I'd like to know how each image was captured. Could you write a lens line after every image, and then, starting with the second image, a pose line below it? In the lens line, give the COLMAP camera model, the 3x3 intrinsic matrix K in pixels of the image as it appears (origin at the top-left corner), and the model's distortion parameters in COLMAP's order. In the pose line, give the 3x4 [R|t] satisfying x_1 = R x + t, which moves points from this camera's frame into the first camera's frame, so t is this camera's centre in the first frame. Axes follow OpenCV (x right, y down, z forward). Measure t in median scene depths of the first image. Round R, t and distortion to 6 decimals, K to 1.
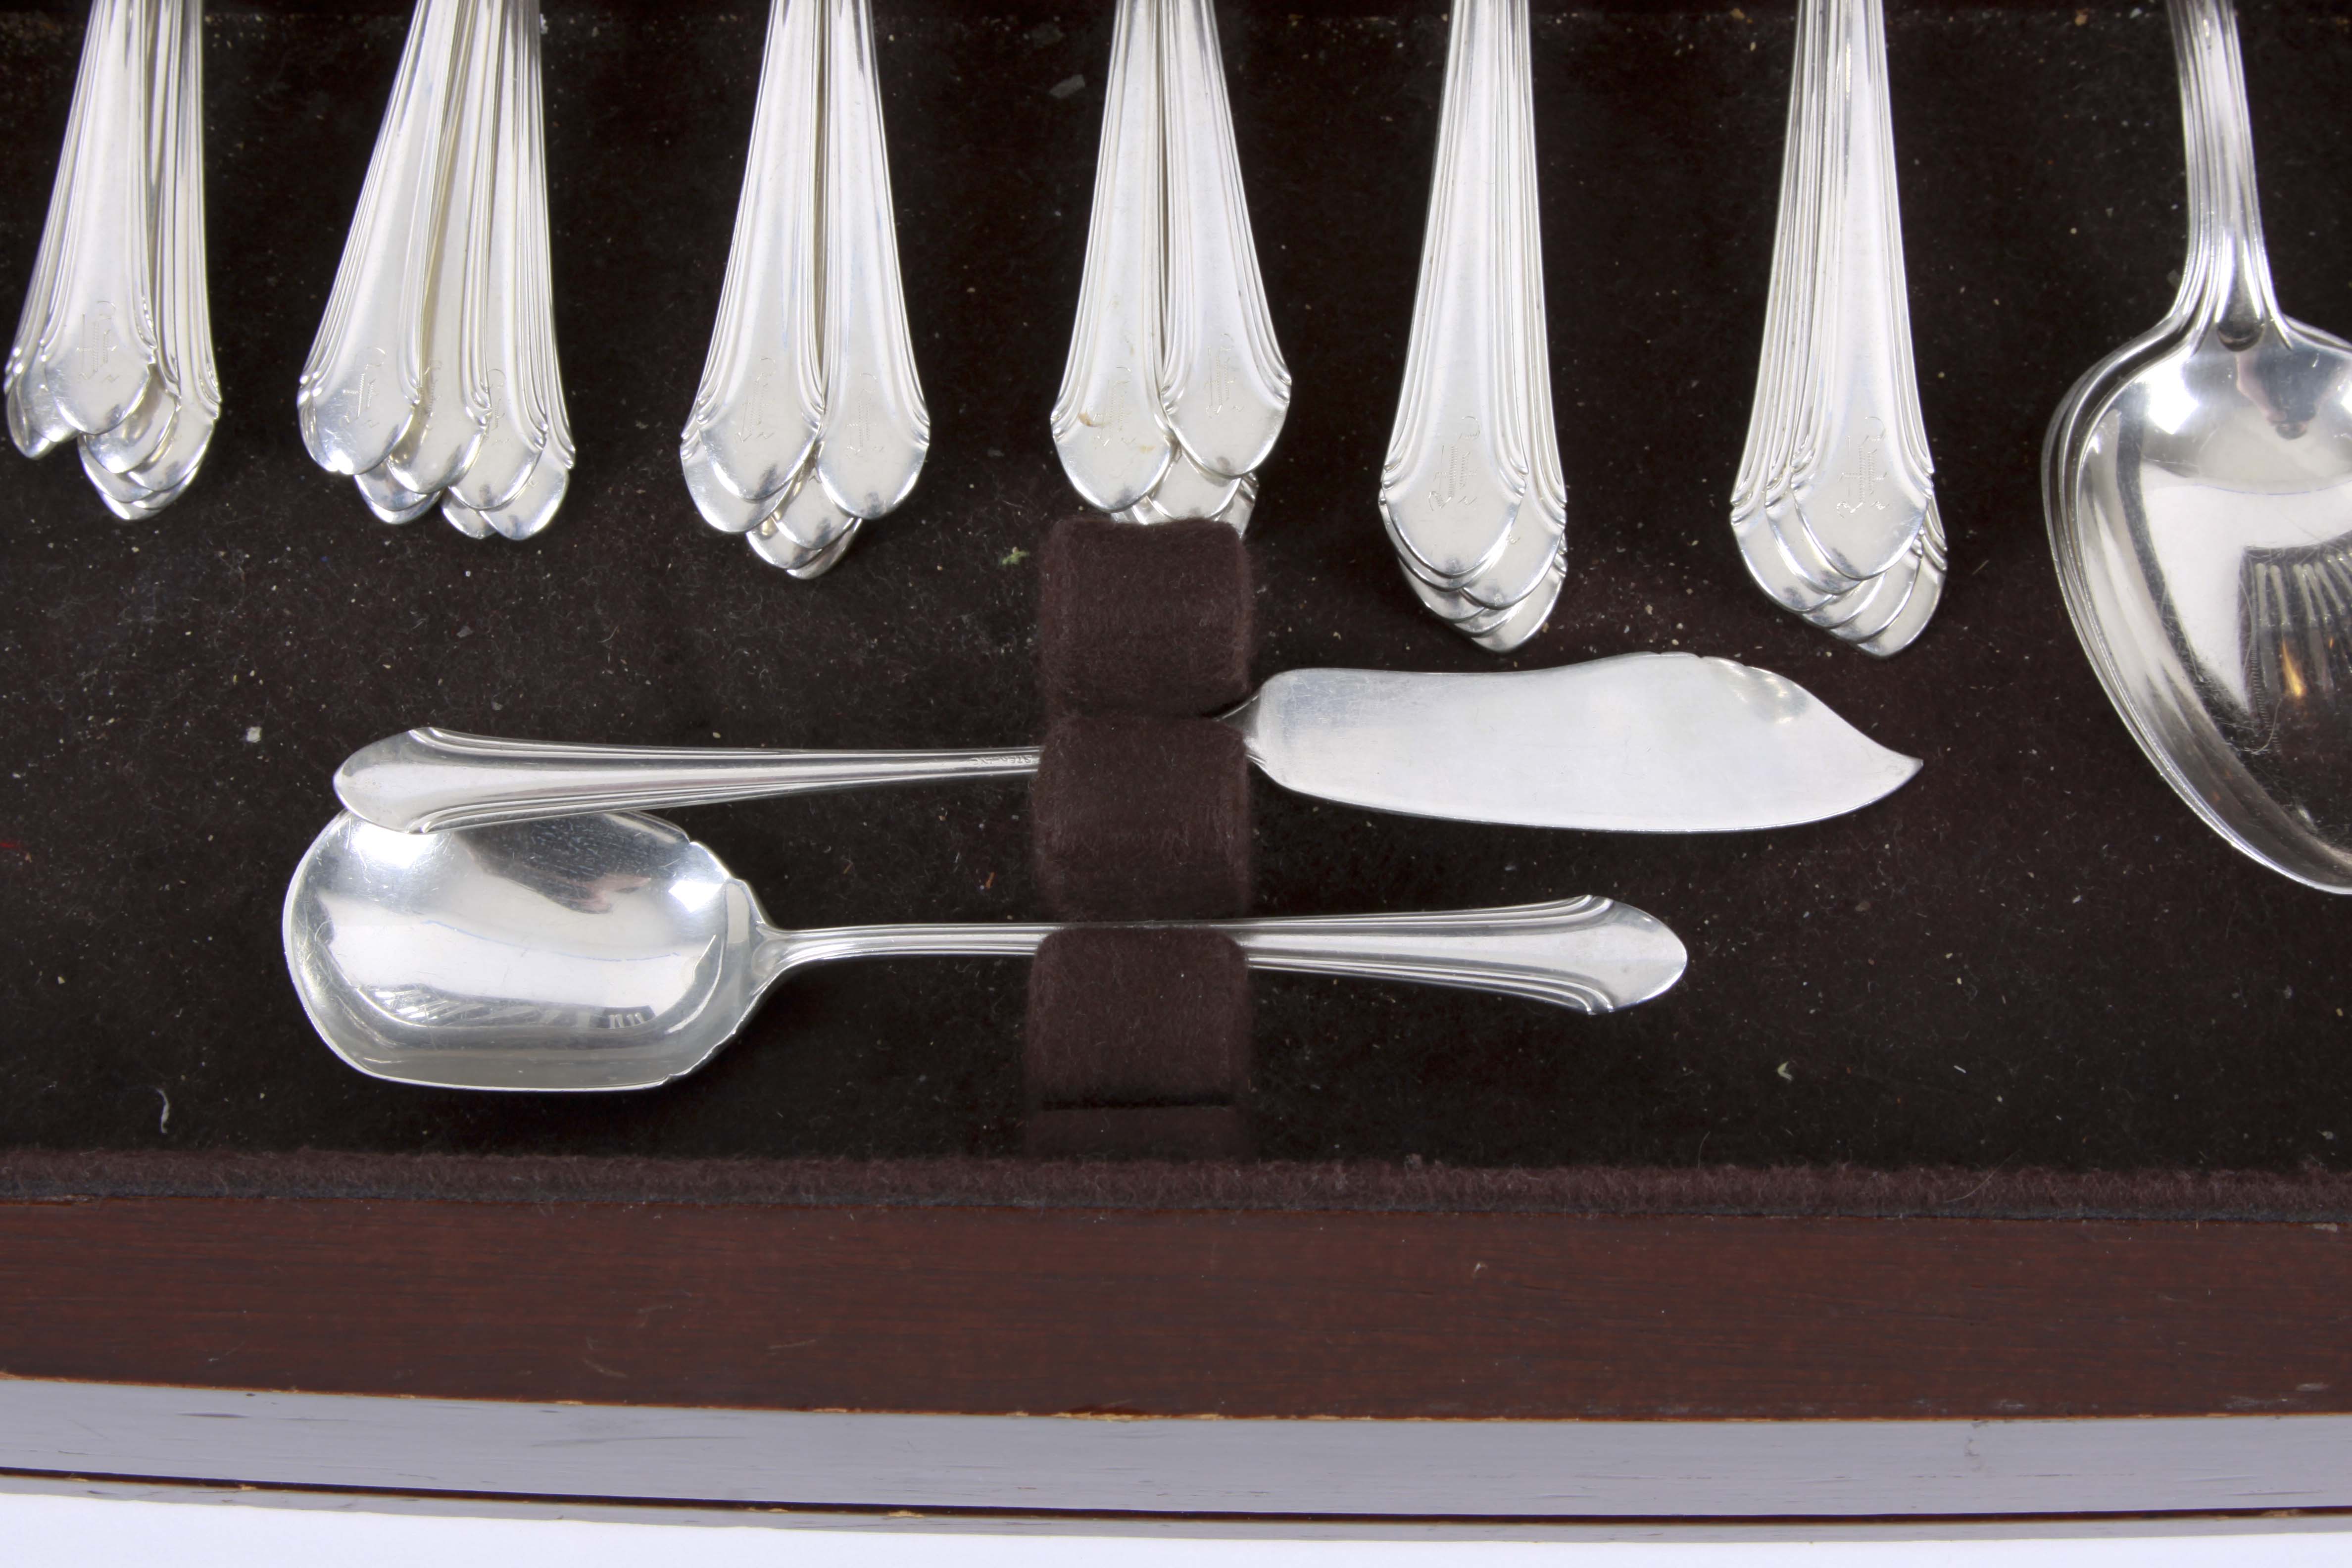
lens RADIAL K [[3942.3, 0, 1176.0], [0, 3942.3, 784.0], [0, 0, 1]] dist [-0.016642, 0.047668]
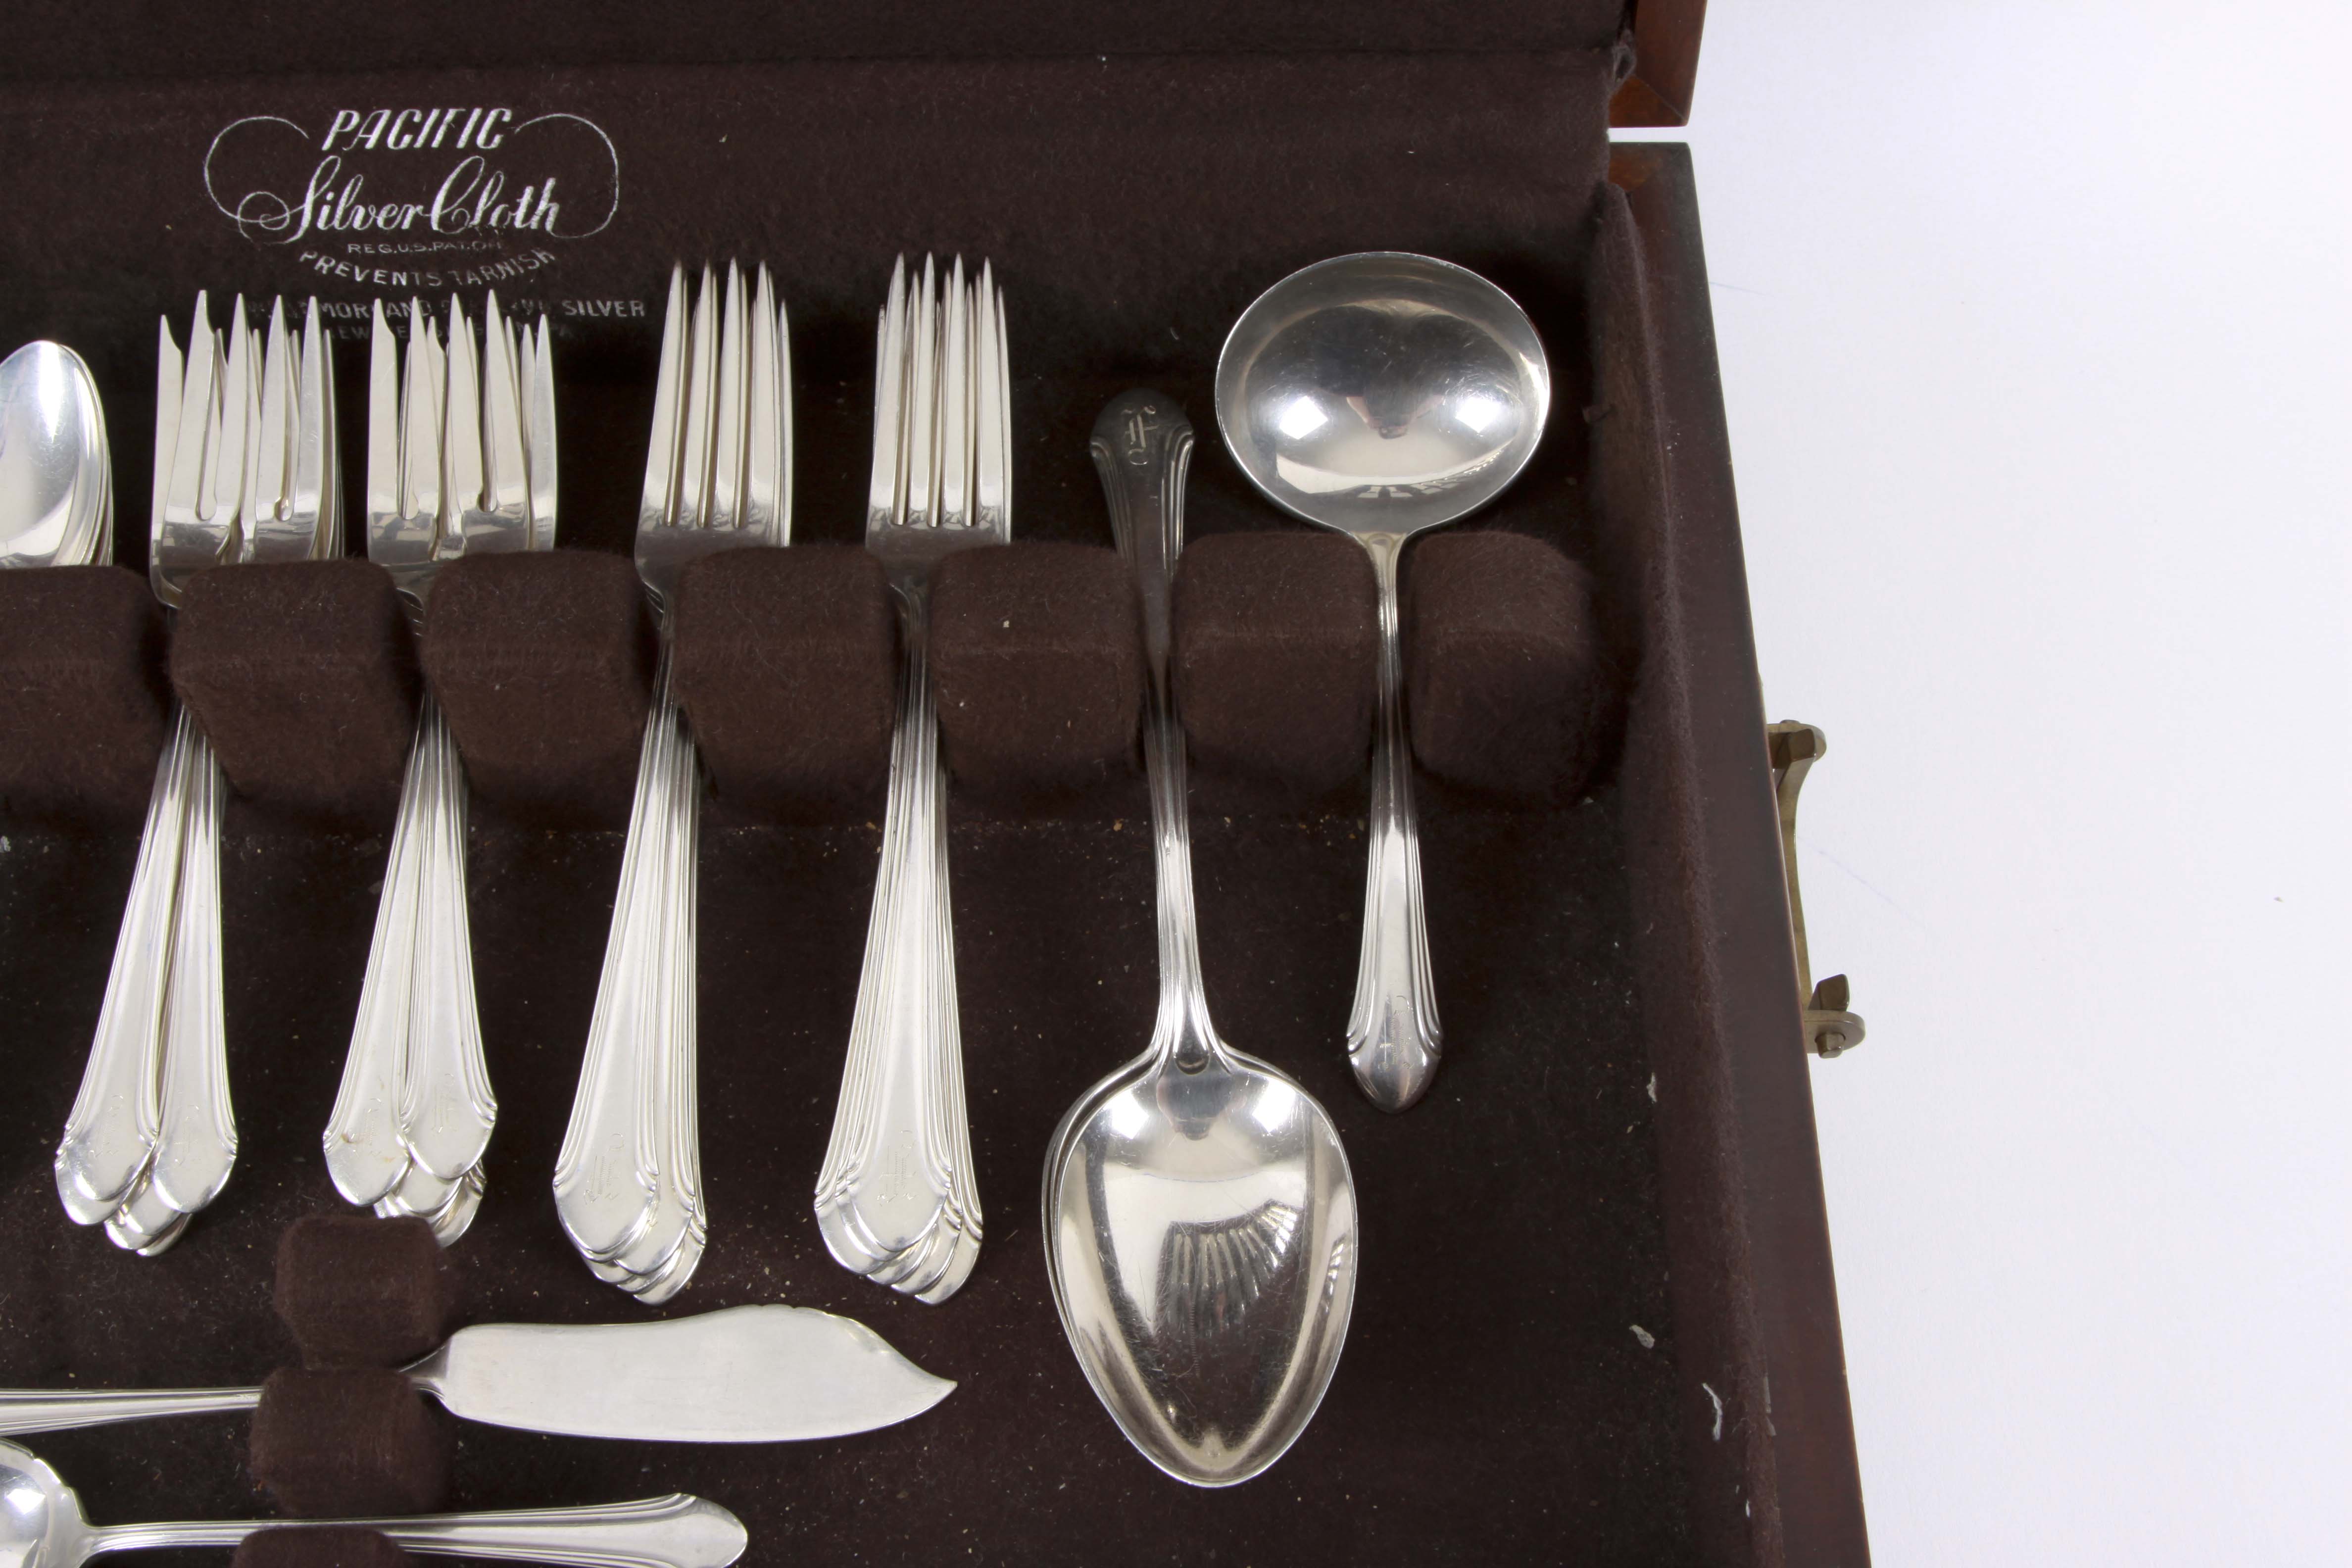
lens RADIAL K [[3067.9, 0, 1189.0], [0, 3067.9, 786.9], [0, 0, 1]] dist [-0.090538, 0.095430]
pose [[0.999147, -0.013903, 0.038881, 0.229815], [0.019964, 0.986893, -0.160134, -0.037904], [-0.036145, 0.160774, 0.986329, -0.068982]]
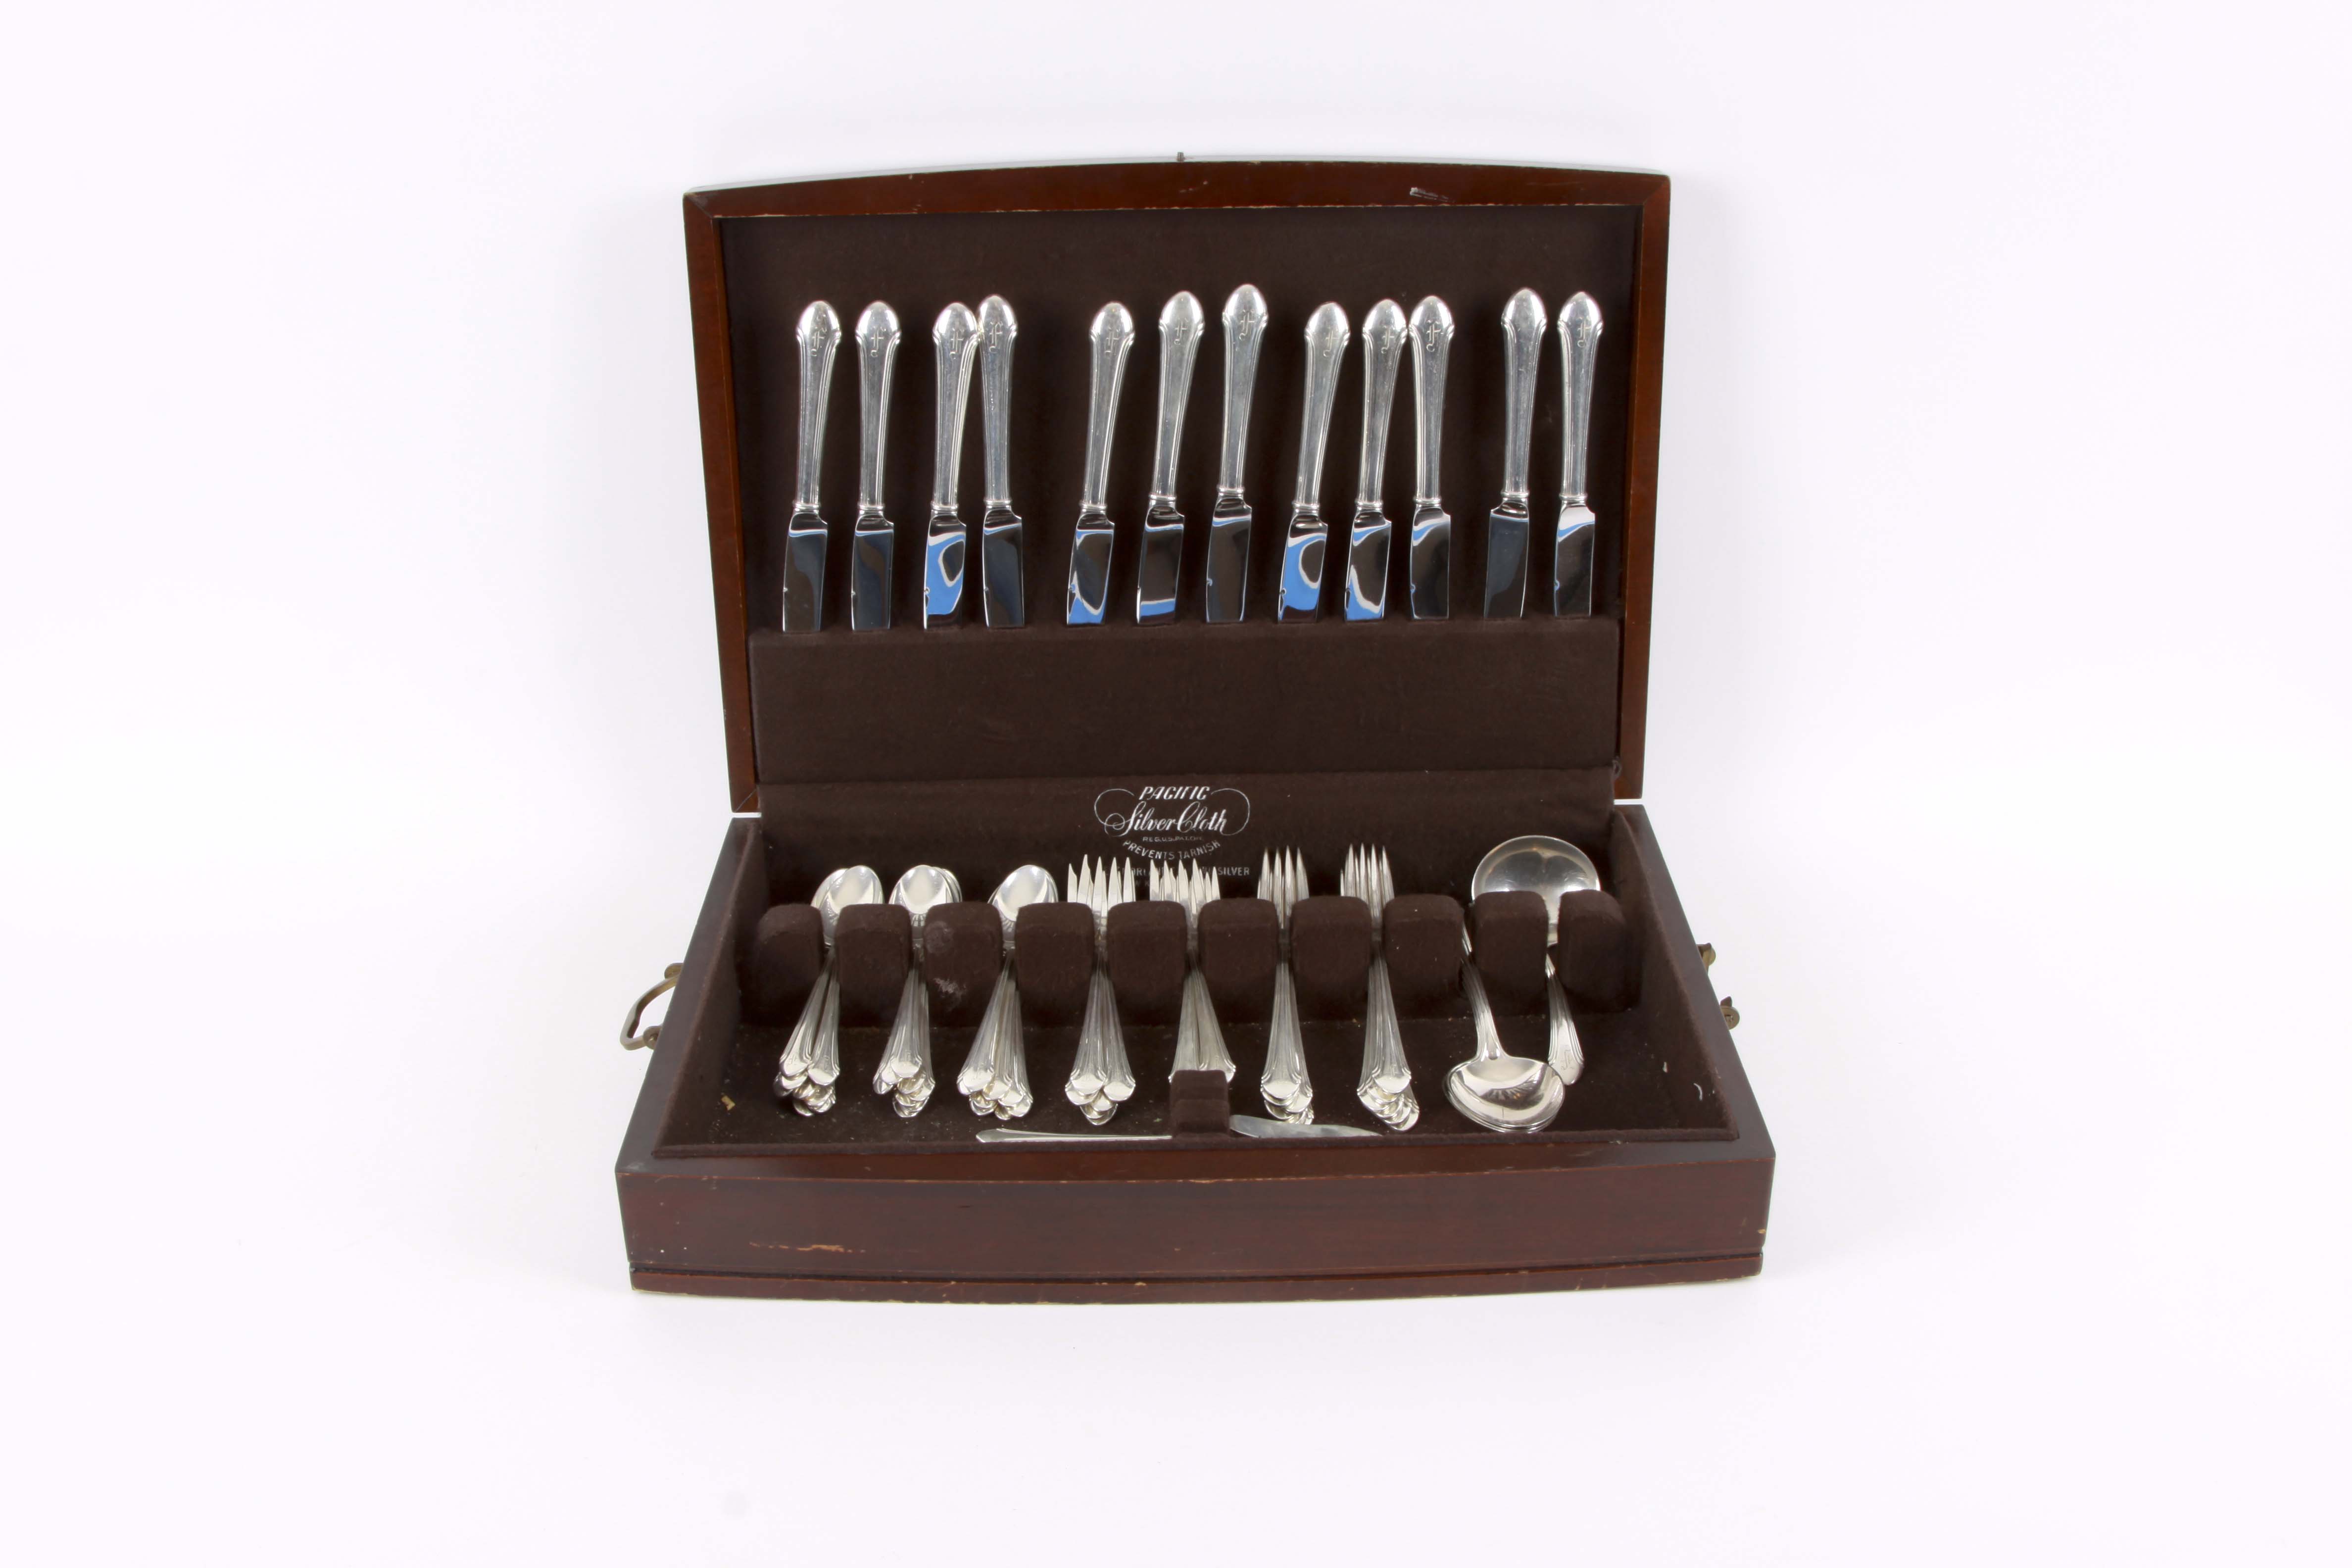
lens RADIAL K [[2501.7, 0, 1202.5], [0, 2501.7, 777.7], [0, 0, 1]] dist [-0.155760, 0.003157]
pose [[0.998848, 0.003554, 0.047846, -0.112374], [0.028782, 0.753493, -0.656826, 1.209828], [-0.038386, 0.657447, 0.752523, -0.907873]]
